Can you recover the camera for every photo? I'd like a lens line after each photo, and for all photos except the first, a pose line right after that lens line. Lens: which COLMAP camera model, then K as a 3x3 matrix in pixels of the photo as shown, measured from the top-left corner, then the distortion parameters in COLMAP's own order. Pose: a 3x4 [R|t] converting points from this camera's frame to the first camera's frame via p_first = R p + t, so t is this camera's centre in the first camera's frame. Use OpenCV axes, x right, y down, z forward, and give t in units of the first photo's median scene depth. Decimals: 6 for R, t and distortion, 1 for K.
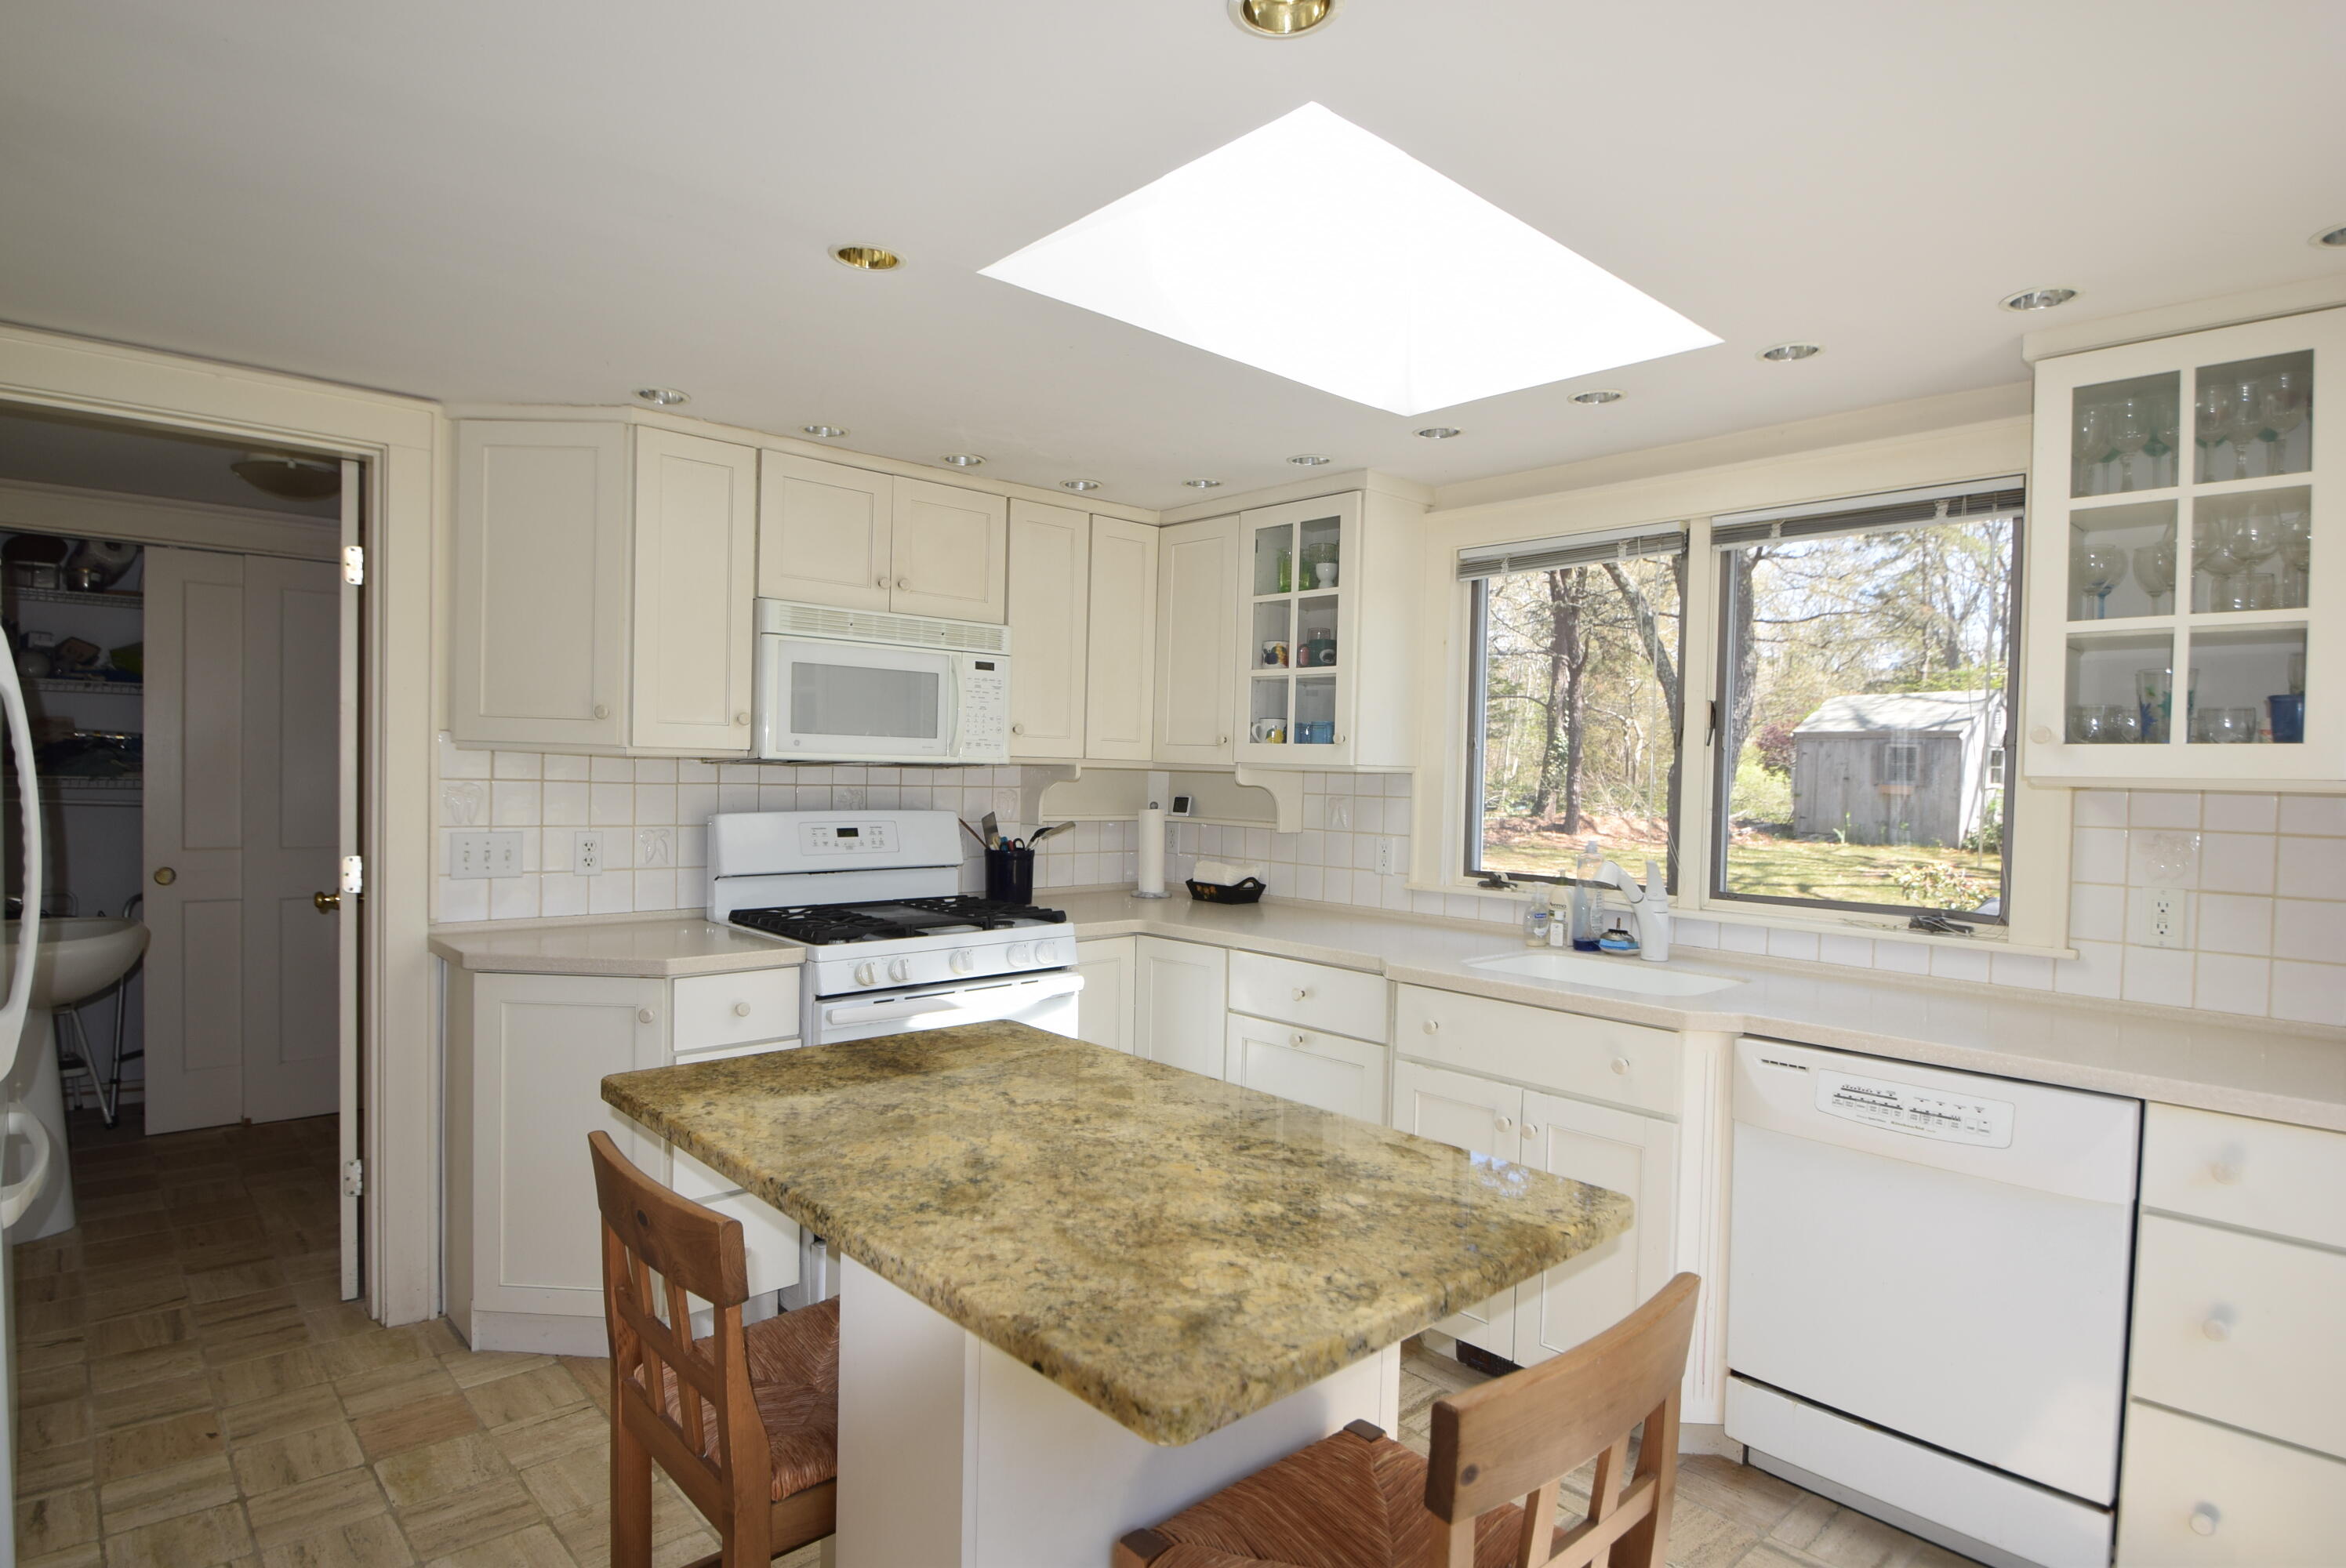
lens RADIAL K [[1245.4, 0, 1167.0], [0, 1245.4, 794.1], [0, 0, 1]] dist [-0.007010, -0.003877]
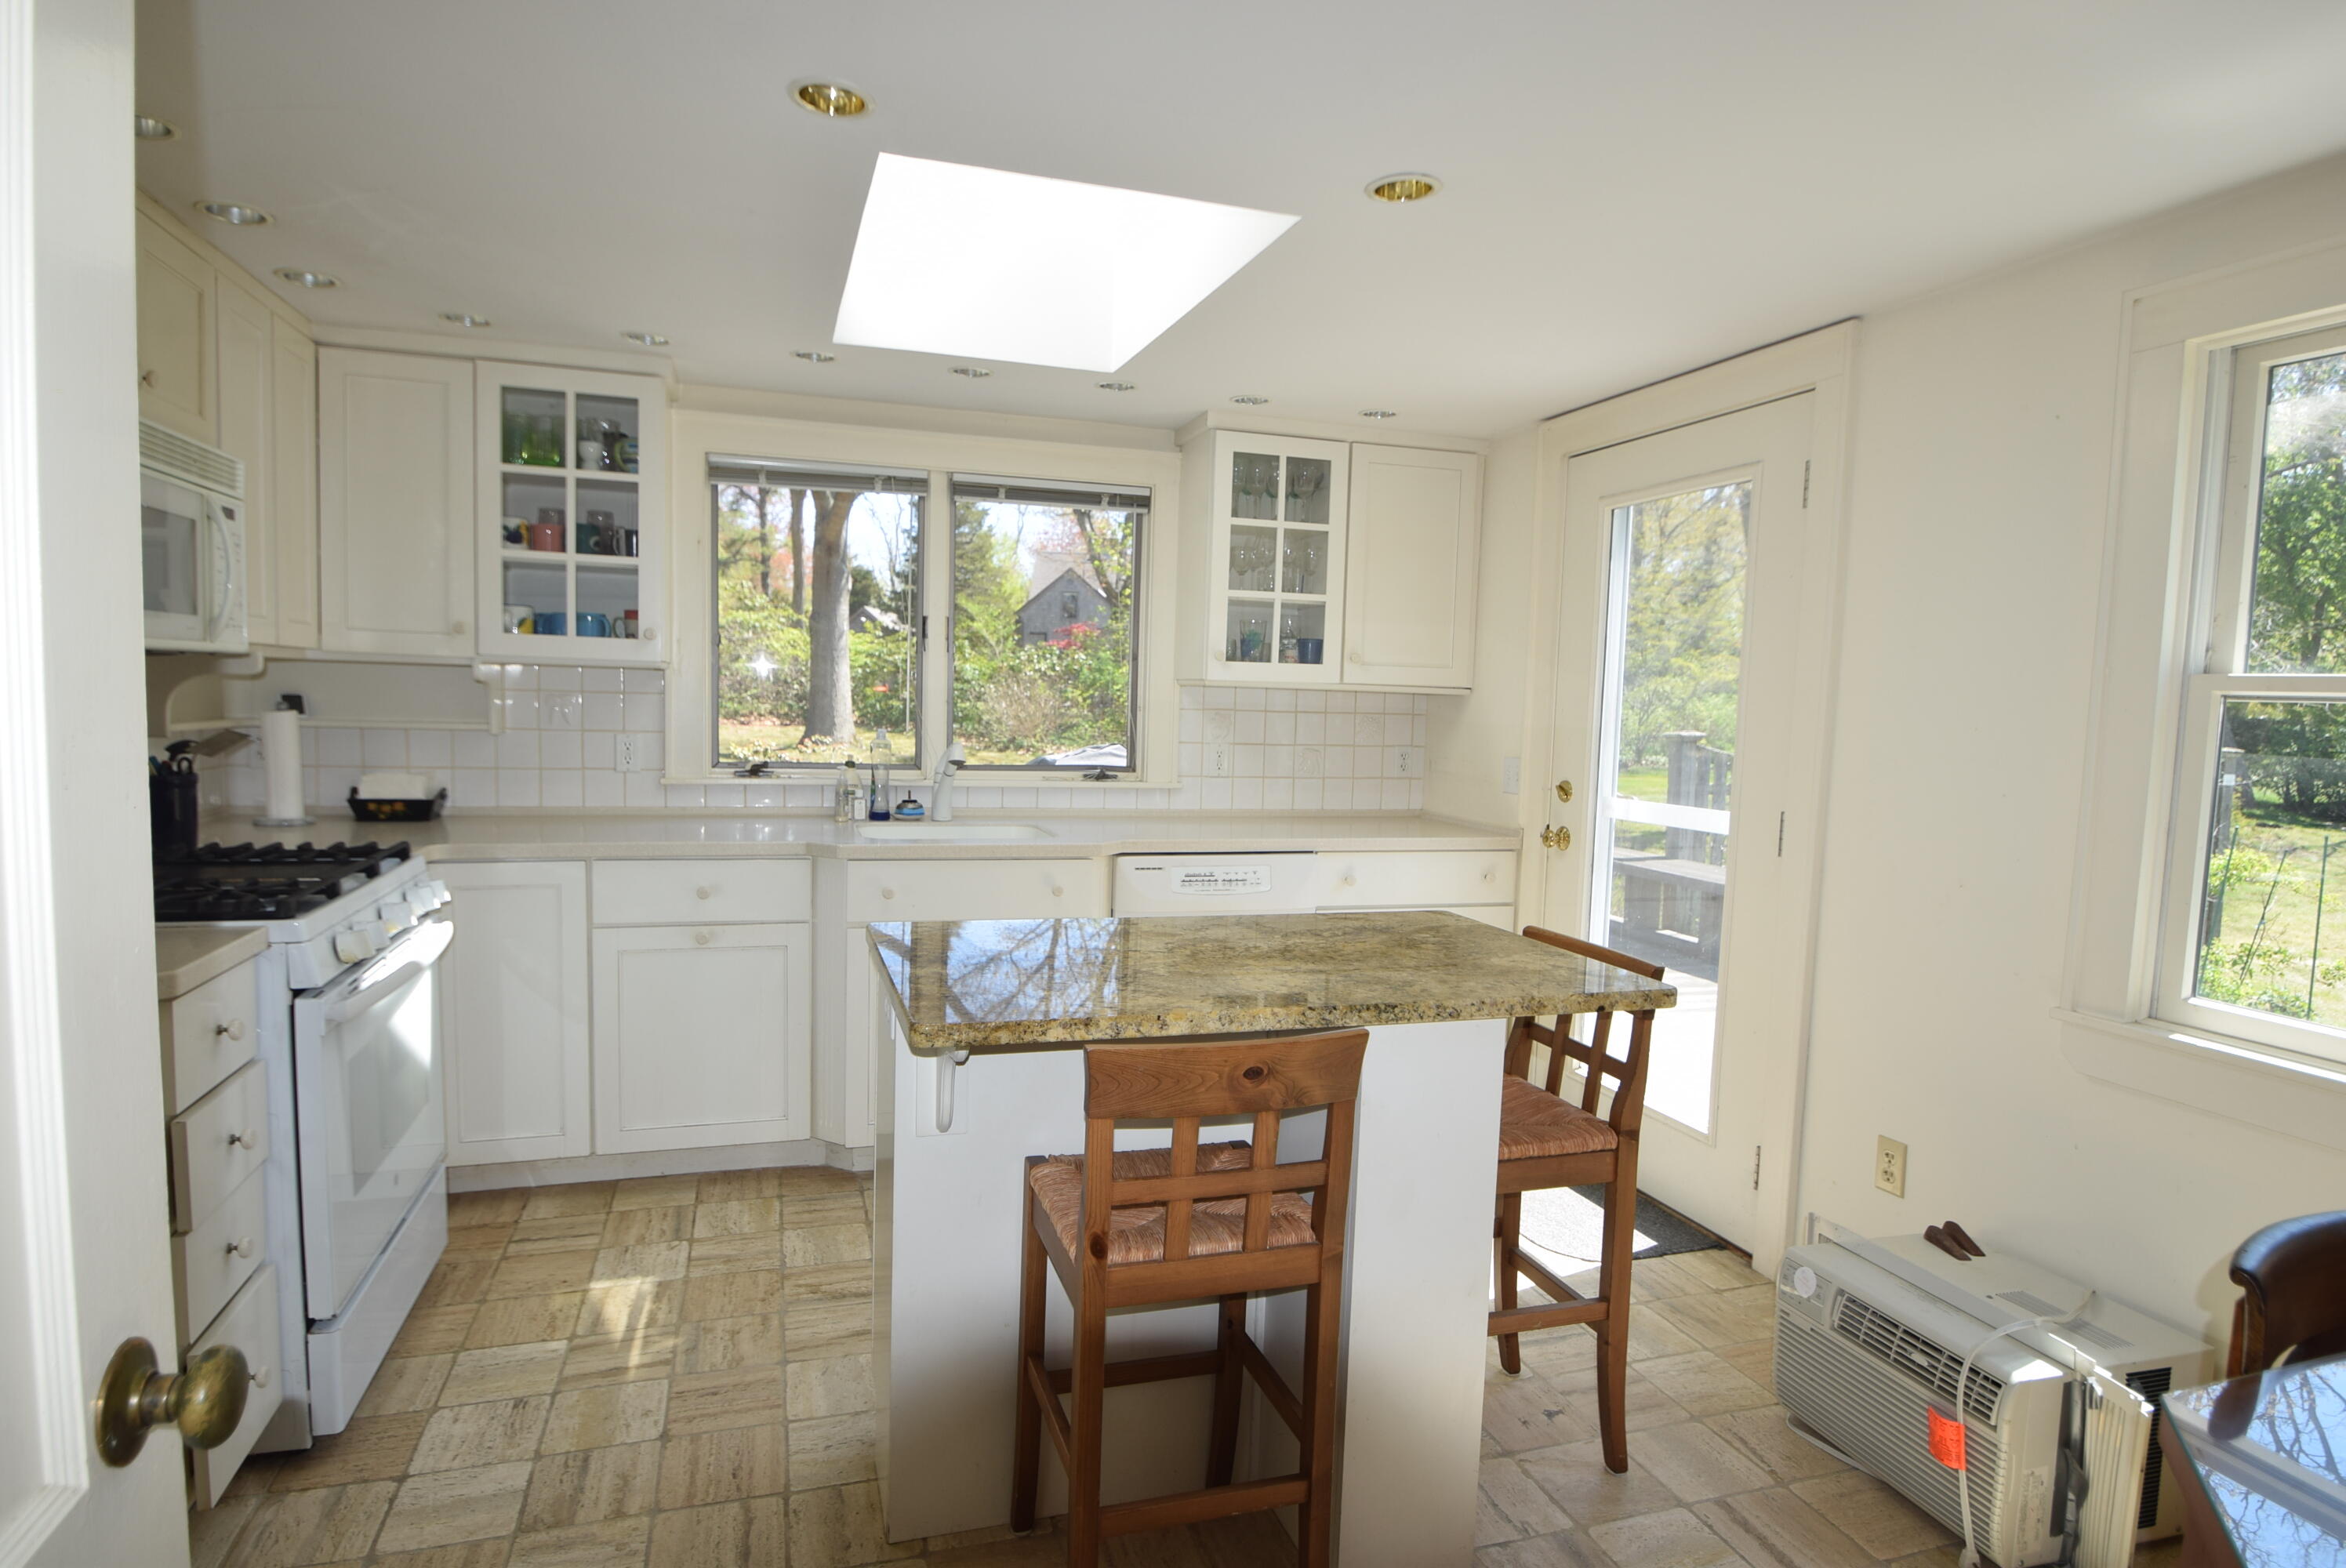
lens RADIAL K [[1245.4, 0, 1158.5], [0, 1245.4, 783.7], [0, 0, 1]] dist [-0.007010, -0.003877]
pose [[0.426174, -0.074534, 0.901565, -0.729800], [-0.000704, 0.996572, 0.082722, -0.011042], [-0.904641, -0.035888, 0.424661, 0.286379]]
